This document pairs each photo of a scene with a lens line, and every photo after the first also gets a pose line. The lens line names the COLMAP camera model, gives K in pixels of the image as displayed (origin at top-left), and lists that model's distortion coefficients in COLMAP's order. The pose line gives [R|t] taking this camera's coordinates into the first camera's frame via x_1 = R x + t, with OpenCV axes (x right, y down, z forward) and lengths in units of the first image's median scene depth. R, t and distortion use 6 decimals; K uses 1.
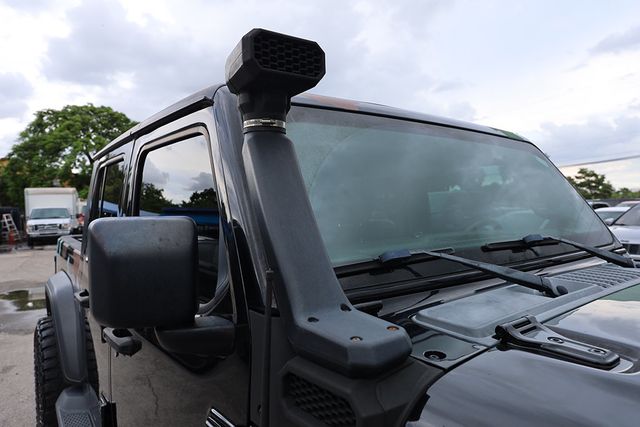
lens RADIAL K [[424.8, 0, 320.0], [0, 424.8, 213.5], [0, 0, 1]] dist [0.001699, 0.002345]
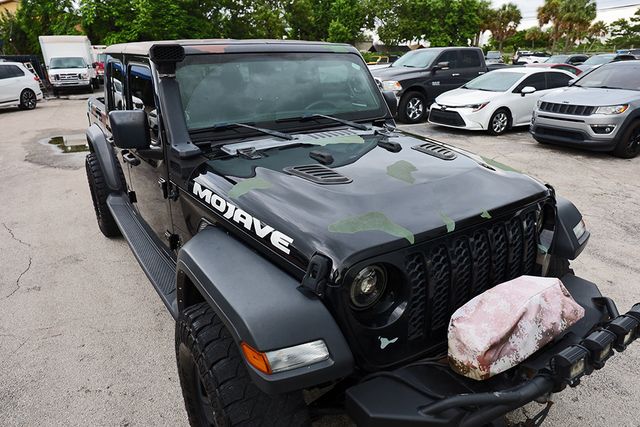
lens RADIAL K [[424.8, 0, 320.0], [0, 424.8, 213.5], [0, 0, 1]] dist [0.001699, 0.002345]
pose [[0.998603, 0.024437, -0.046841, 0.077287], [-0.007082, 0.940511, 0.339690, -0.024354], [0.052356, -0.338884, 0.939370, -0.138999]]
